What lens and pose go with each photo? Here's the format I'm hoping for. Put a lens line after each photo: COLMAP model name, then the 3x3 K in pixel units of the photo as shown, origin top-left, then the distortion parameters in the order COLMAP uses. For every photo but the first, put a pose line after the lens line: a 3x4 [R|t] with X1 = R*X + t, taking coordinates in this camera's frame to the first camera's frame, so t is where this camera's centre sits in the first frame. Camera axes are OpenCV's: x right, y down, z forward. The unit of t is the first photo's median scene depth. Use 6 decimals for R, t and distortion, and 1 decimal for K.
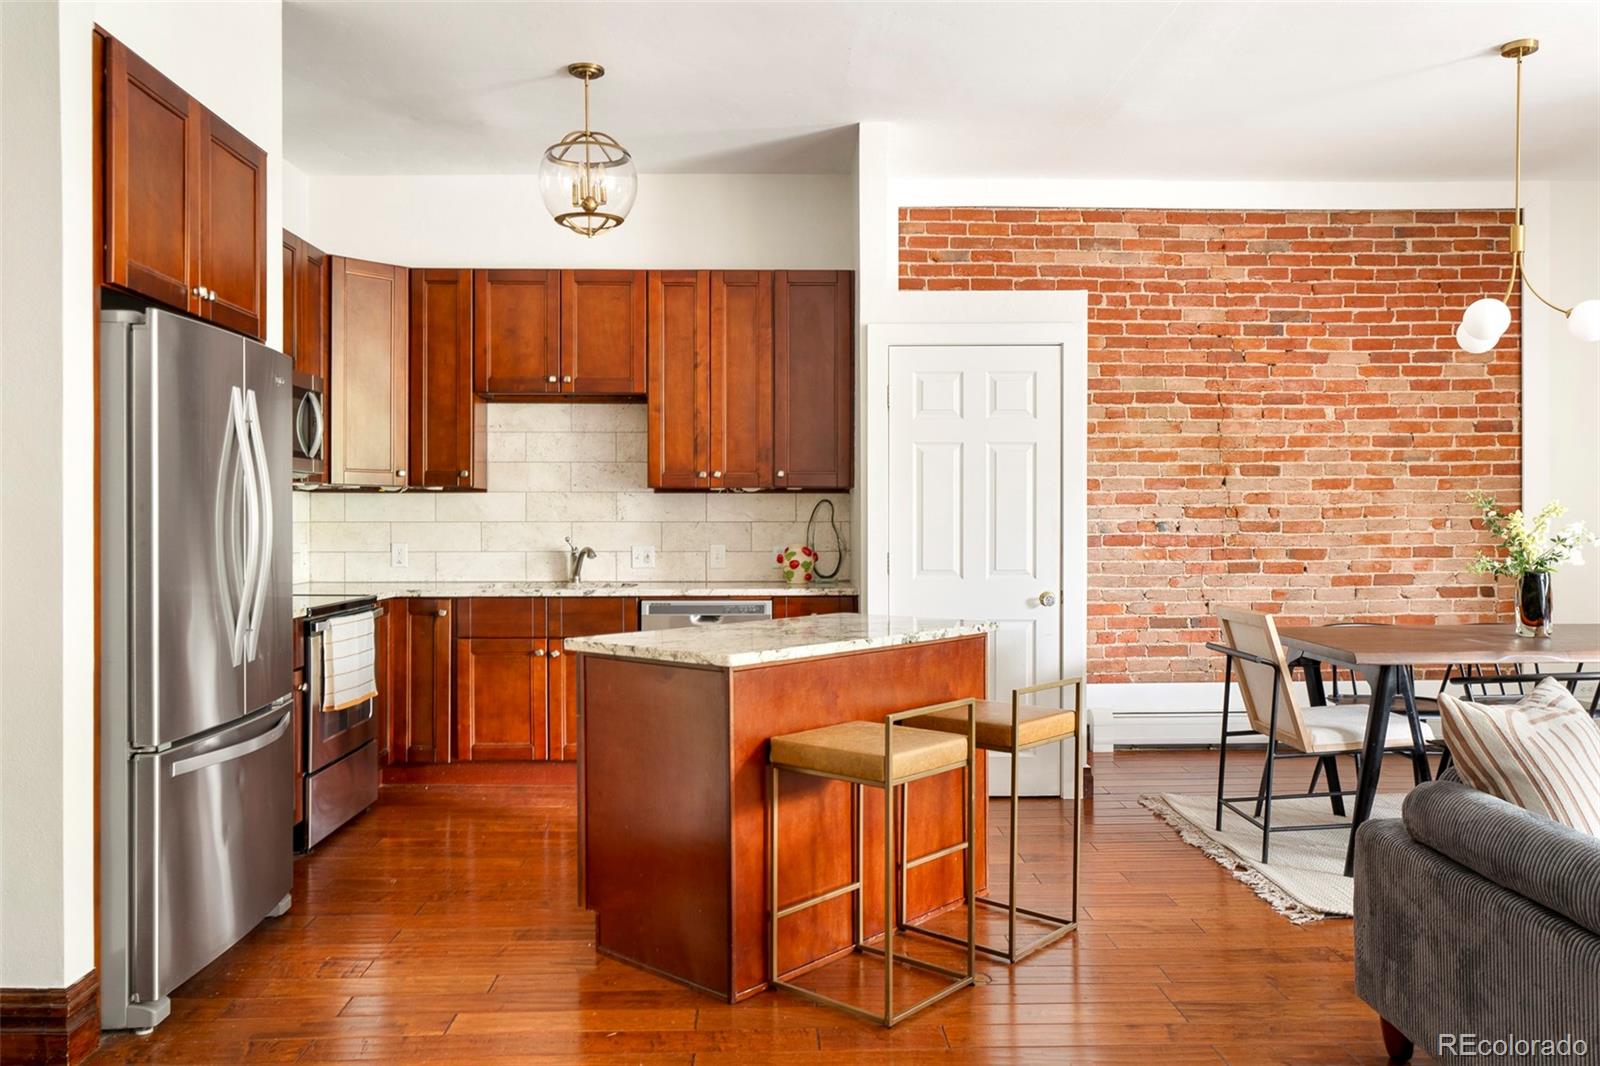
lens RADIAL K [[1163.0, 0, 794.7], [0, 1163.0, 532.2], [0, 0, 1]] dist [0.002909, 0.003295]
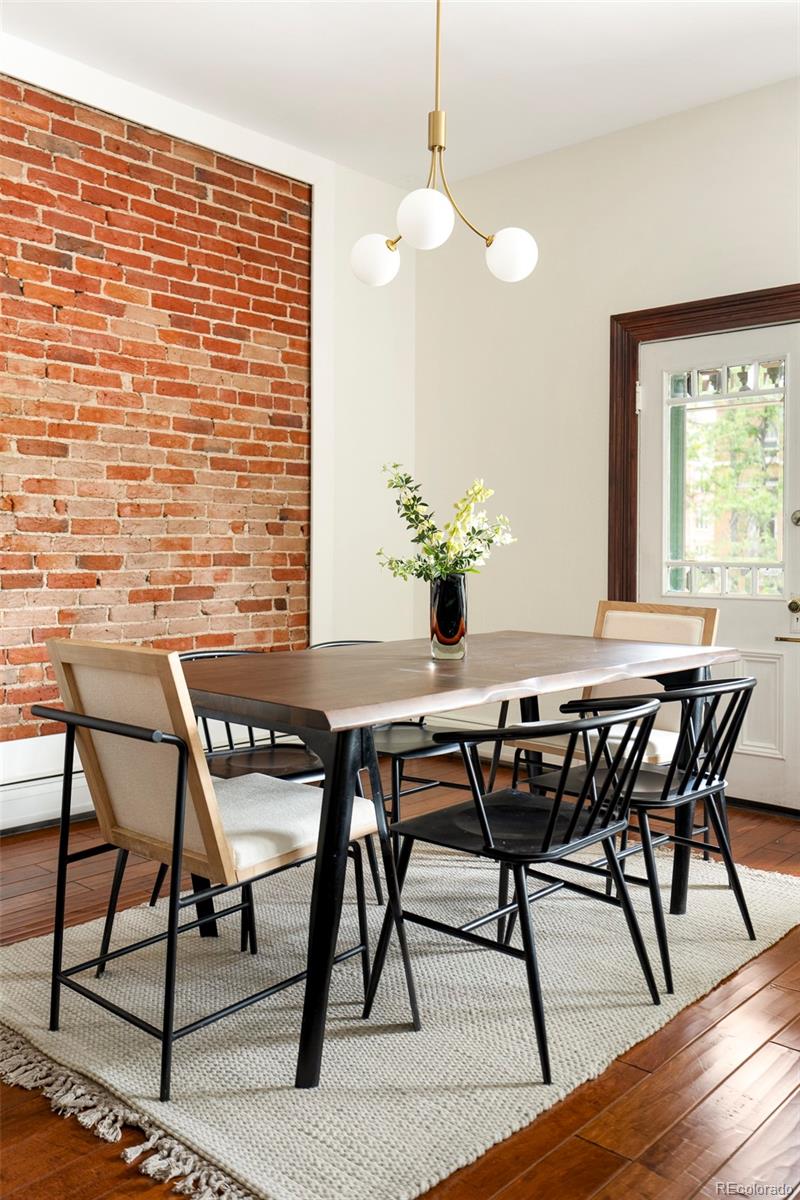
lens RADIAL K [[1025.5, 0, 404.1], [0, 1025.5, 572.1], [0, 0, 1]] dist [0.002540, -0.005076]
pose [[0.686758, -0.006926, 0.726853, 0.086002], [-0.000667, 0.999948, 0.010159, 0.018403], [-0.726886, -0.007461, 0.686718, 0.391296]]
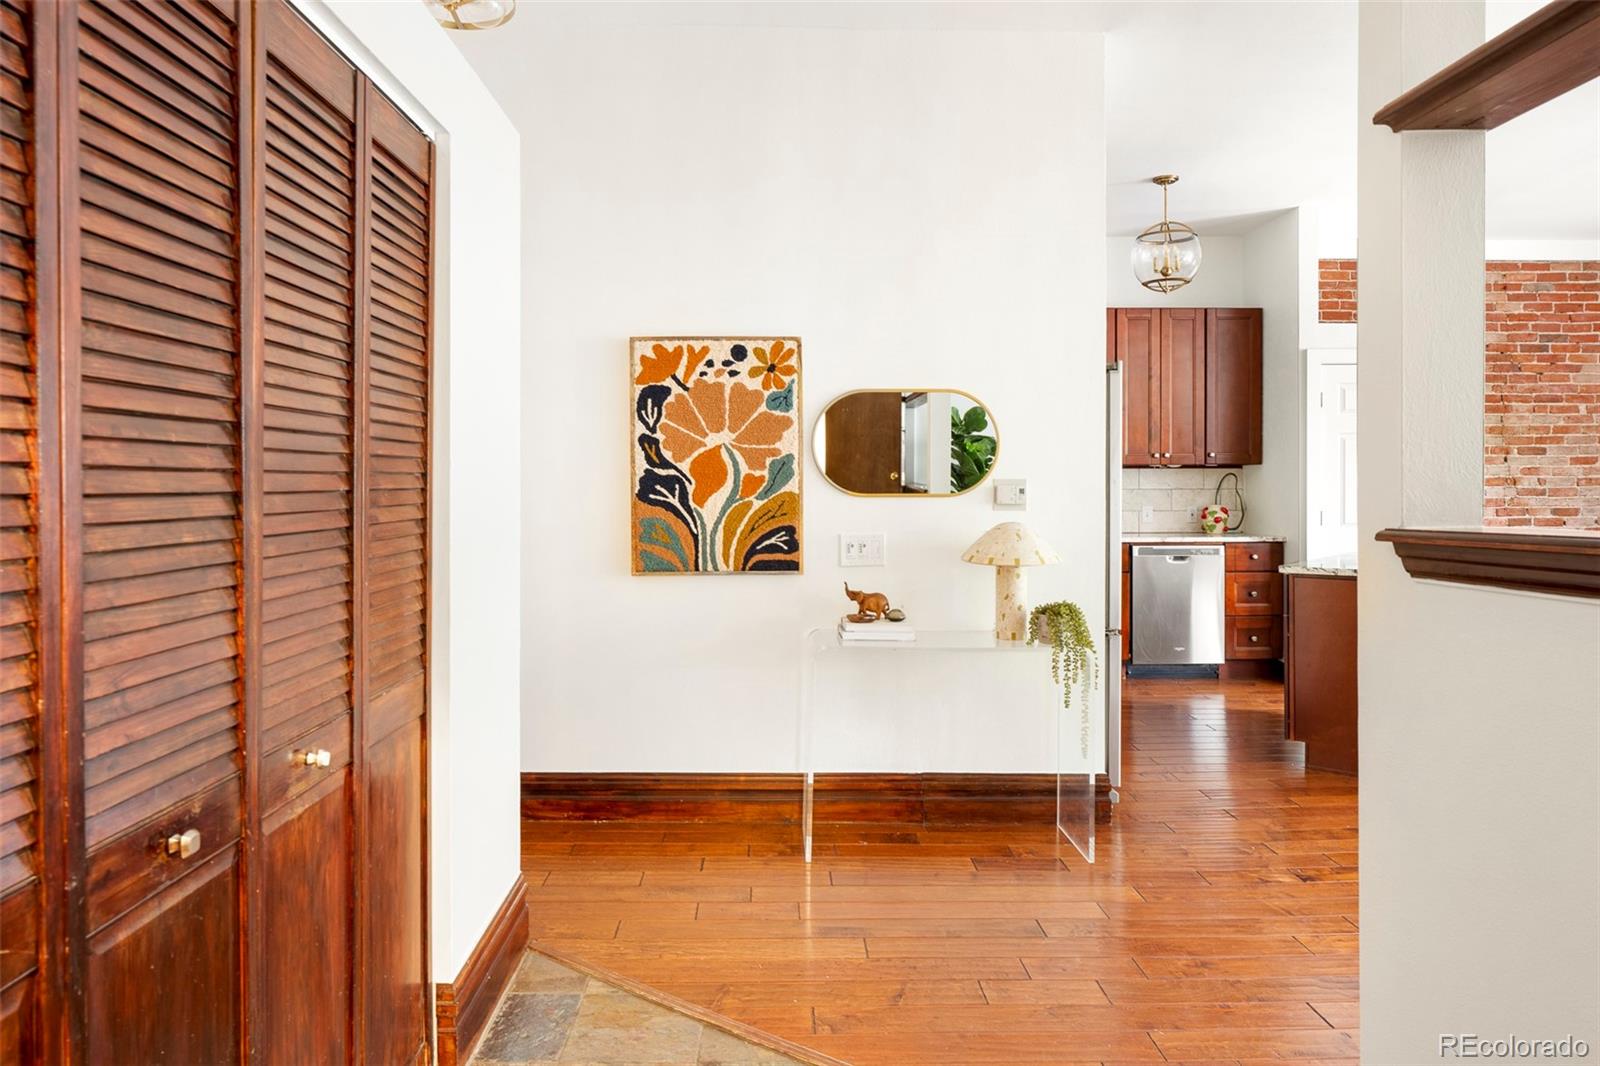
lens RADIAL K [[1006.4, 0, 806.0], [0, 1006.4, 493.3], [0, 0, 1]] dist [-0.005841, 0.004173]
pose [[0.999972, -0.002012, -0.007276, -0.445315], [0.001978, 0.999987, -0.004696, 0.000683], [0.007285, 0.004682, 0.999963, -0.186169]]
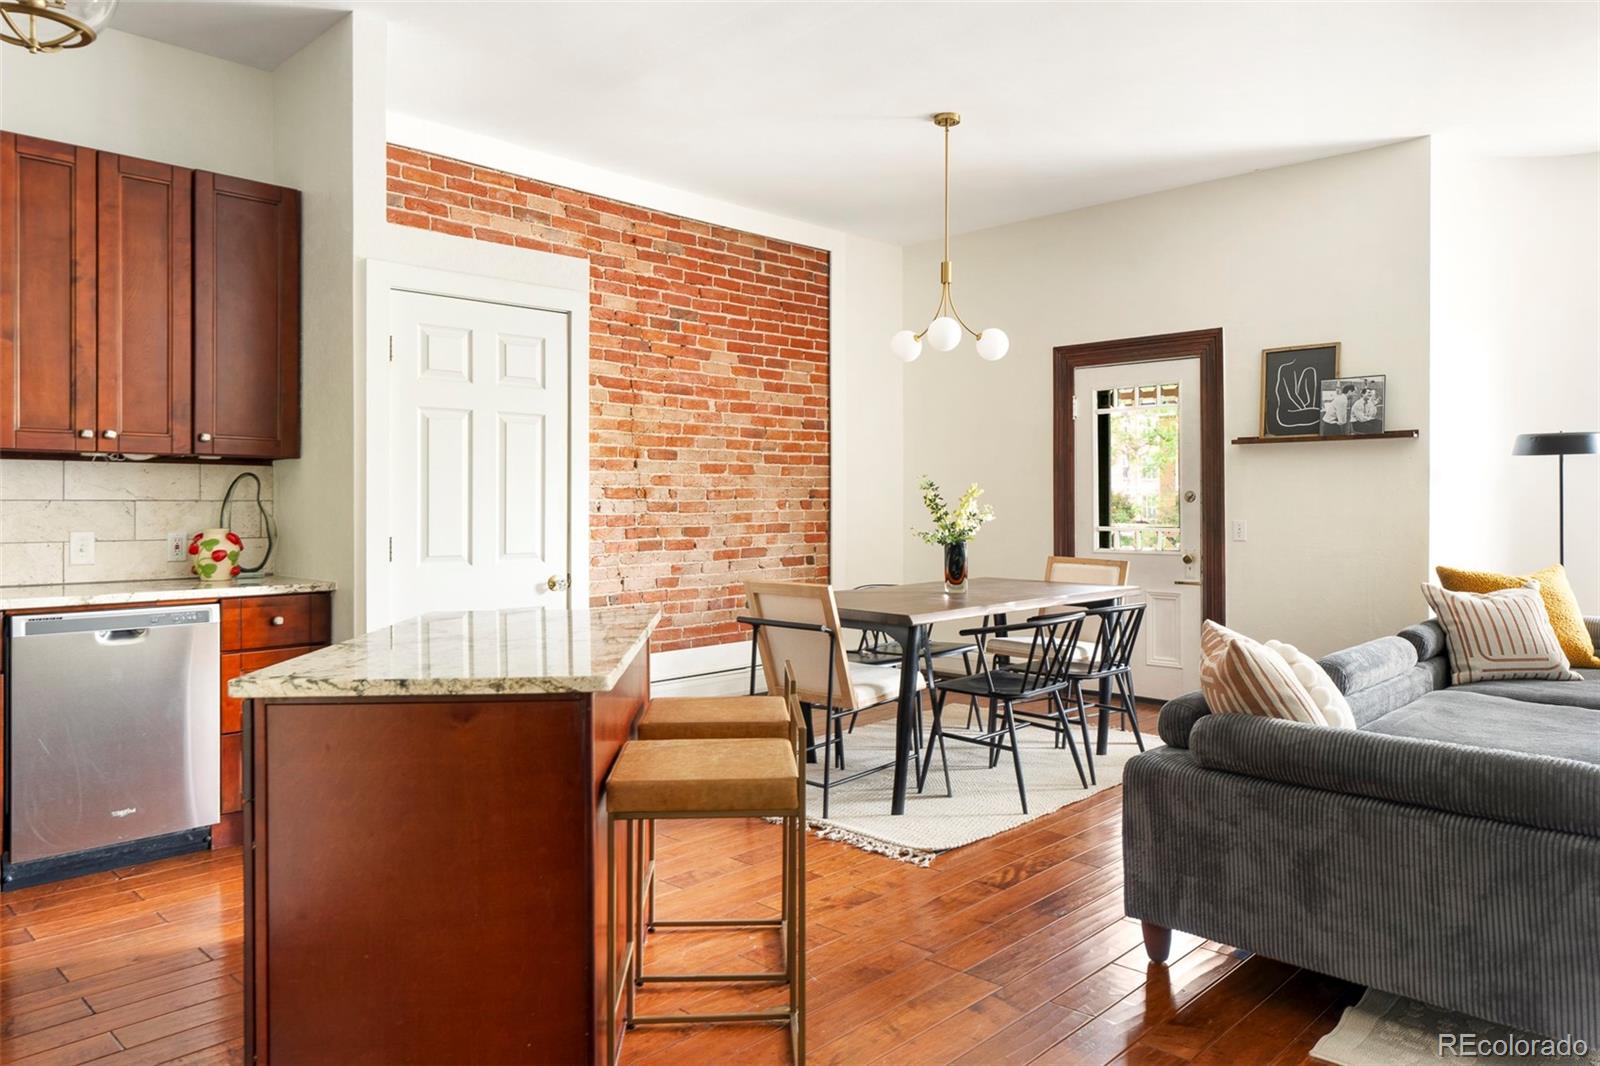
lens RADIAL K [[1075.4, 0, 787.4], [0, 1075.4, 507.0], [0, 0, 1]] dist [-0.010228, 0.004567]
pose [[0.718721, -0.001009, 0.695298, -0.206738], [0.008314, 0.999940, -0.007142, 0.003375], [-0.695249, 0.010914, 0.718686, 0.209395]]
